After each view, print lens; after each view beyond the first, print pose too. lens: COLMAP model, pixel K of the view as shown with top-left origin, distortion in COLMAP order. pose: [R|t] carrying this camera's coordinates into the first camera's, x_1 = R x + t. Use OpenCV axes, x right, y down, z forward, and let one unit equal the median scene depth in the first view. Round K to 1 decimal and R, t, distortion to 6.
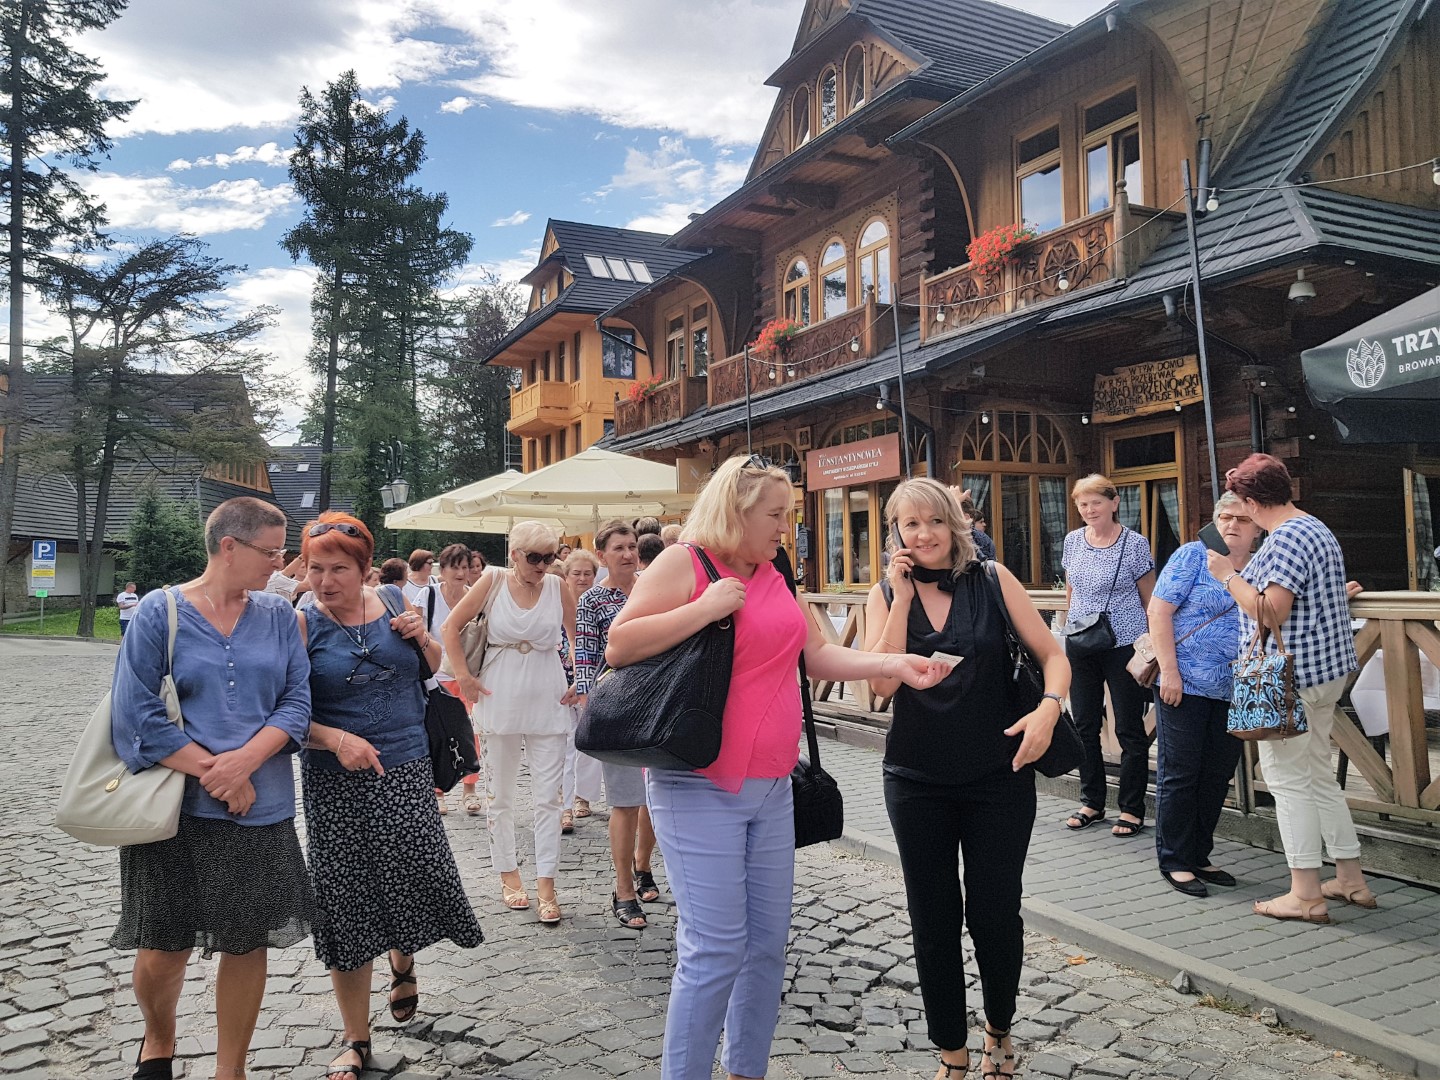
lens RADIAL K [[1091.4, 0, 695.6], [0, 1091.4, 532.2], [0, 0, 1]] dist [0.025554, -0.051485]
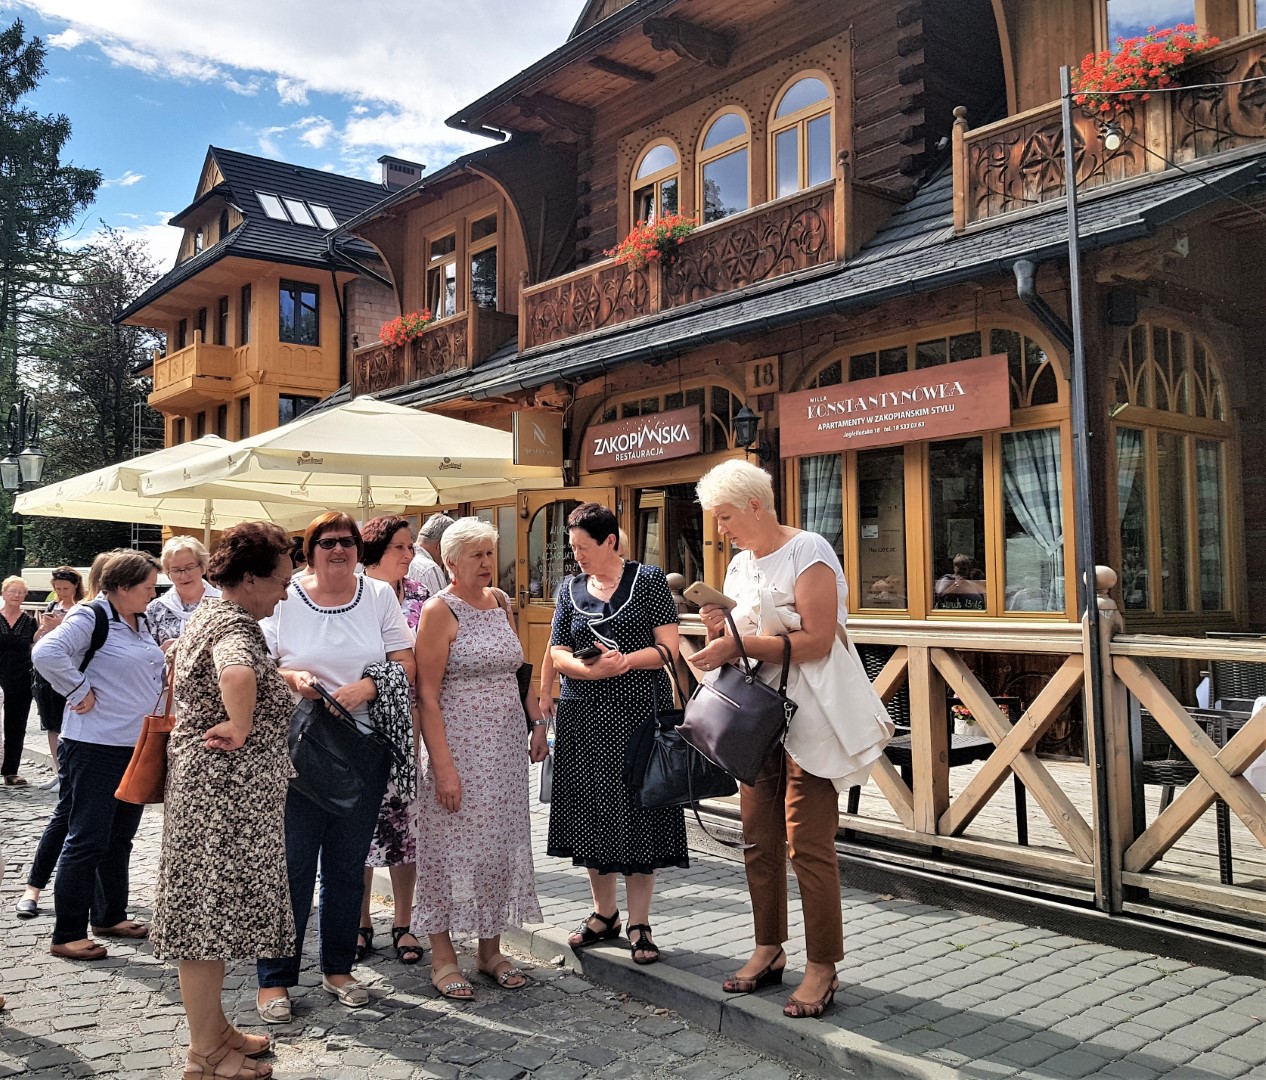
lens RADIAL K [[1167.5, 0, 477.0], [0, 1167.5, 514.2], [0, 0, 1]] dist [0.039441, -0.058851]
pose [[0.989598, 0.027399, 0.141228, -0.125006], [-0.023463, 0.999290, -0.029464, 0.014340], [-0.141935, 0.025843, 0.989539, 0.281892]]
